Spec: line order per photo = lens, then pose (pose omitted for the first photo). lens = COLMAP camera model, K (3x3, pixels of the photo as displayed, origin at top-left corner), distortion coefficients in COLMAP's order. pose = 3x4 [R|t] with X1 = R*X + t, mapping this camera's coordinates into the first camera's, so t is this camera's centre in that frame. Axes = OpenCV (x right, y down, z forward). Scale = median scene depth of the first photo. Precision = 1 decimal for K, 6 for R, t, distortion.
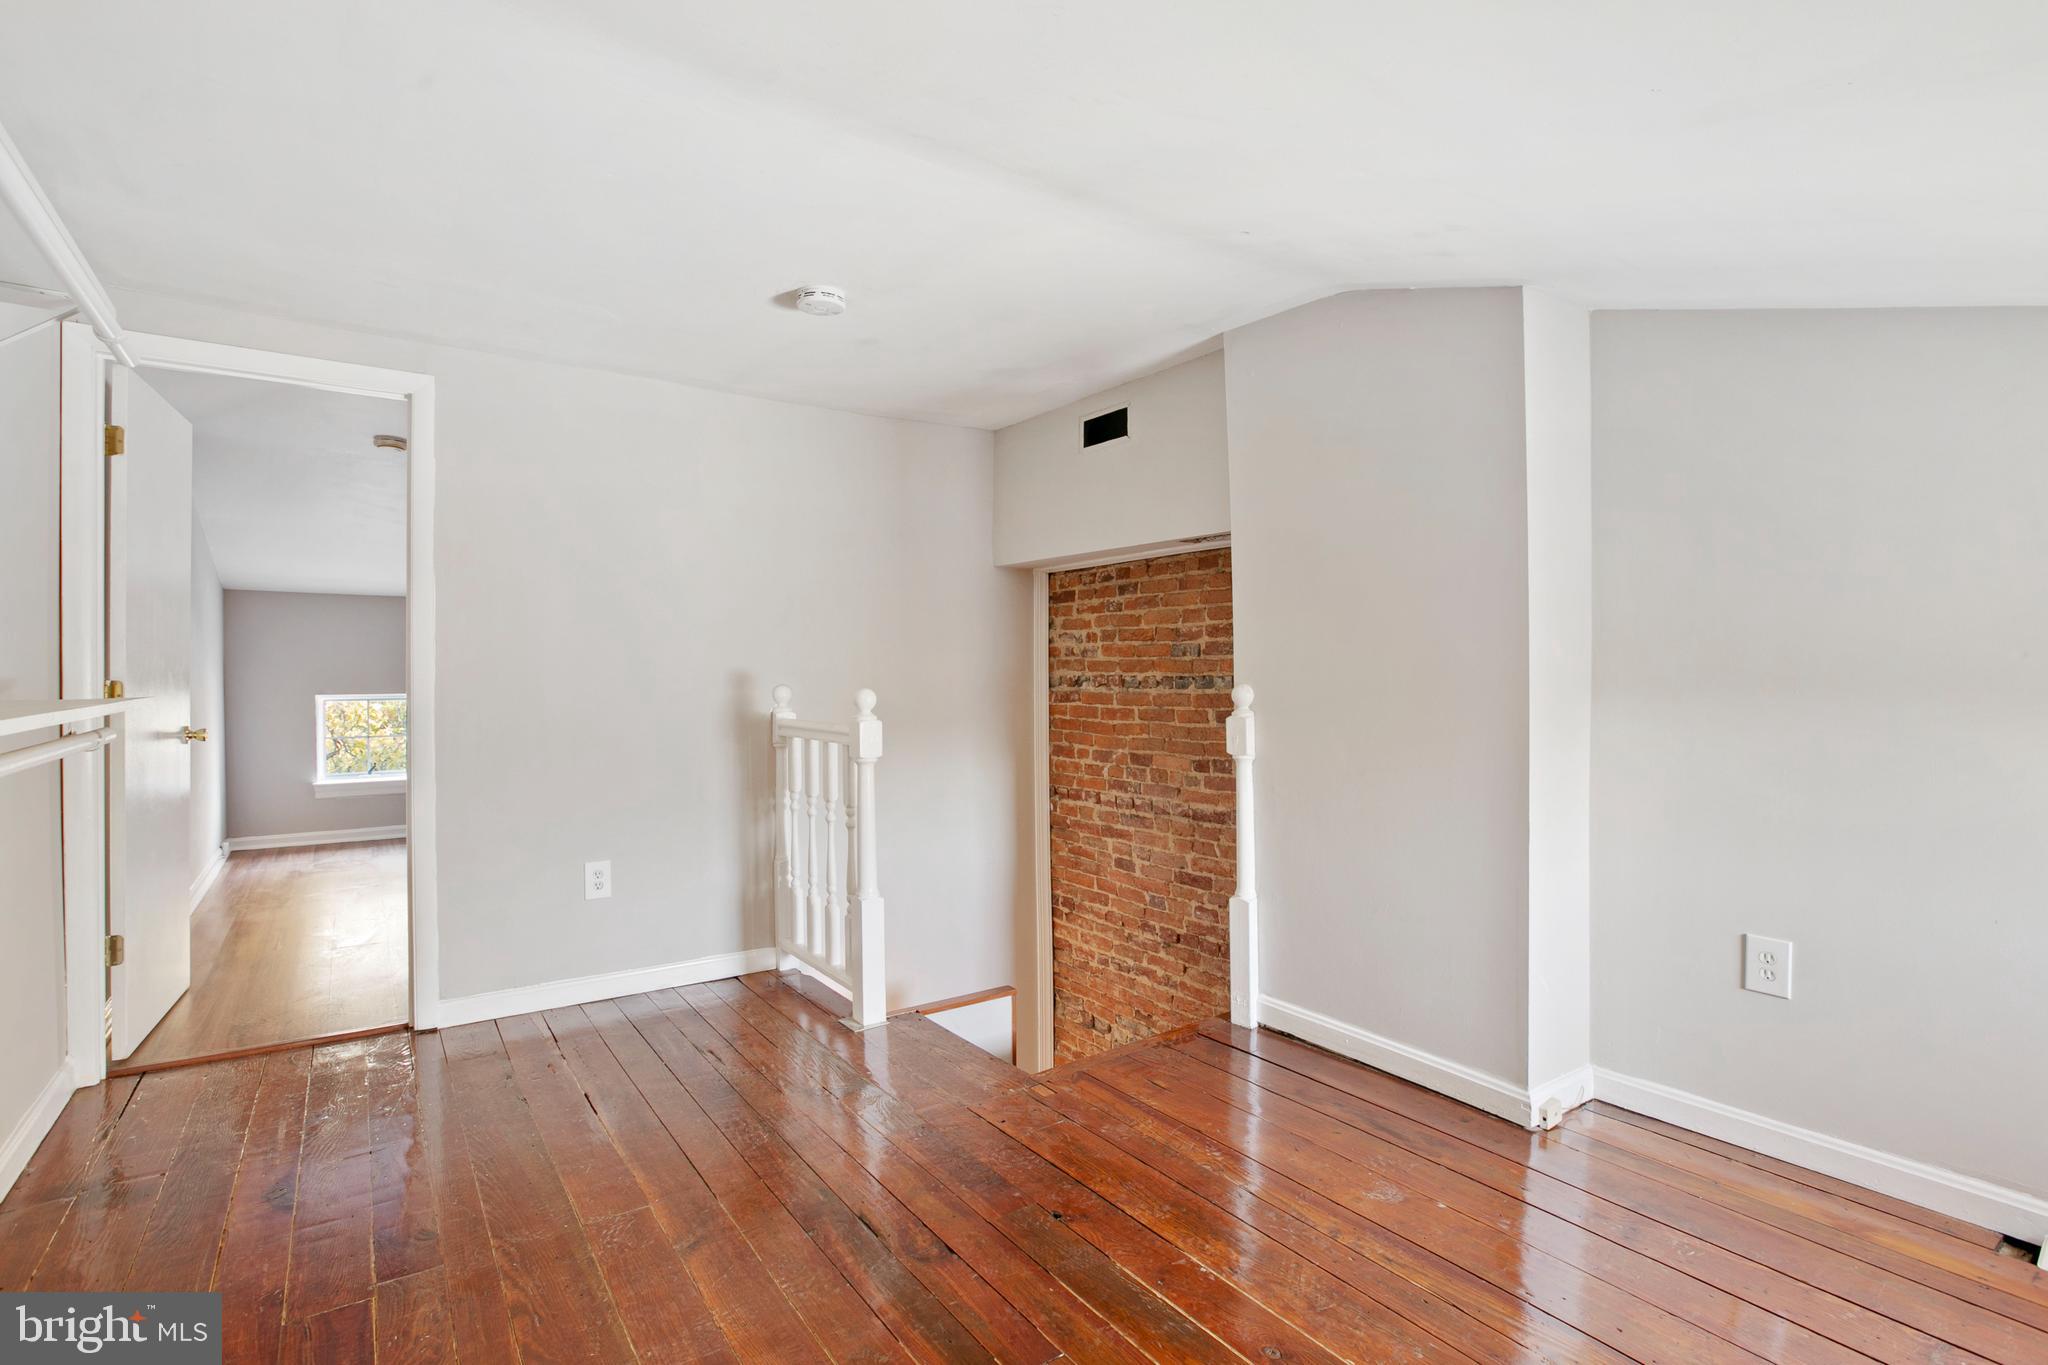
lens RADIAL K [[957.7, 0, 1023.4], [0, 957.7, 671.3], [0, 0, 1]] dist [-0.040832, 0.017648]
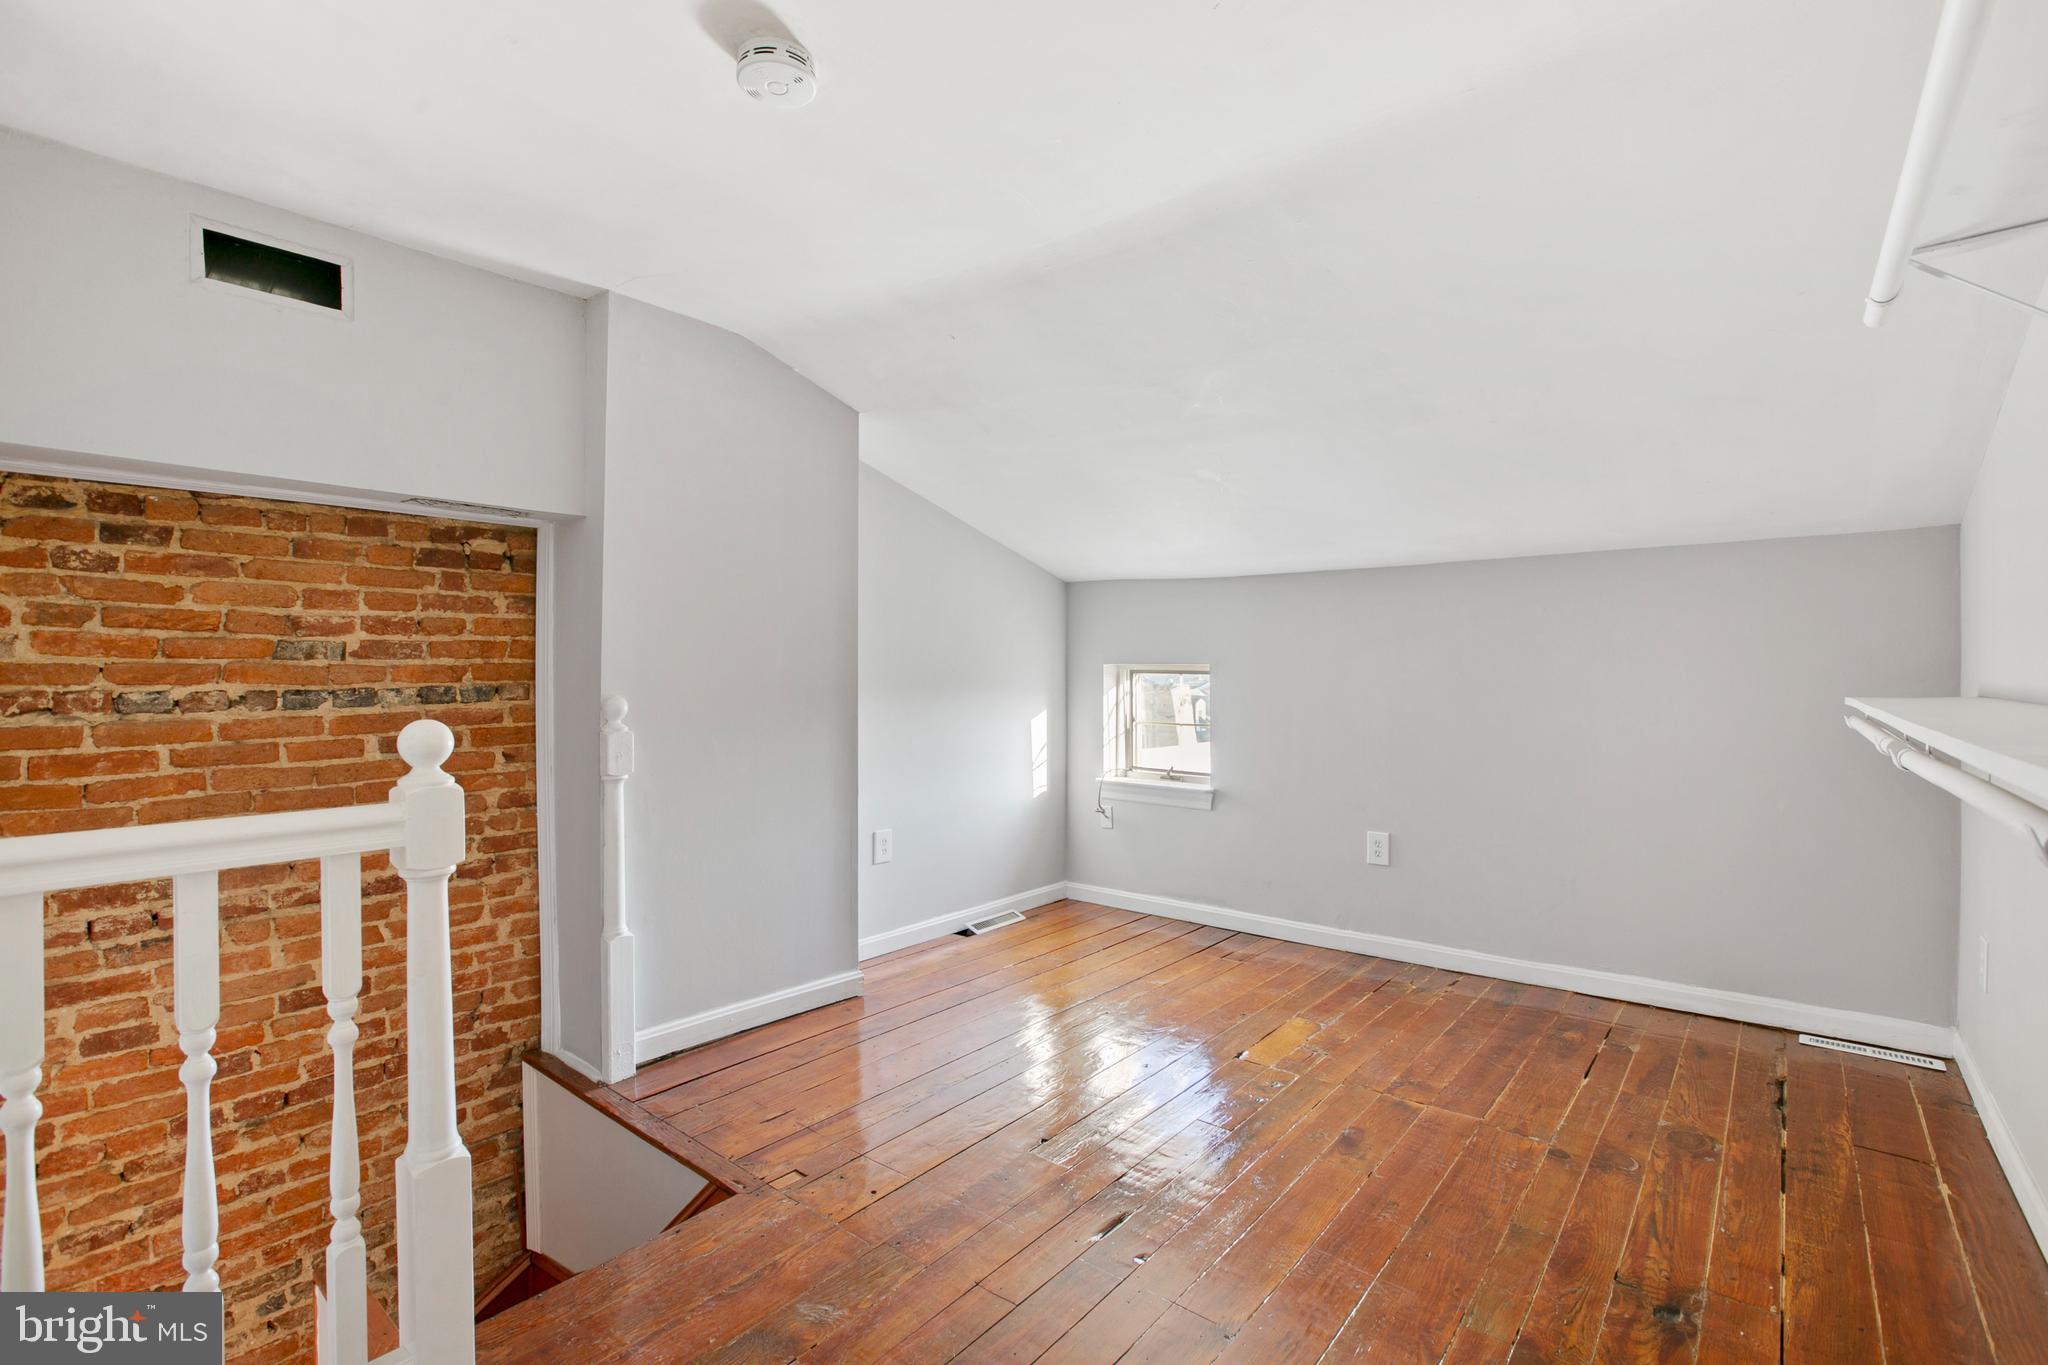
lens RADIAL K [[957.7, 0, 993.3], [0, 957.7, 675.7], [0, 0, 1]] dist [-0.040832, 0.017648]
pose [[-0.231586, 0.005408, 0.972799, -0.553105], [0.007476, 0.999965, -0.003779, 0.001299], [-0.972786, 0.006397, -0.231618, 0.671690]]
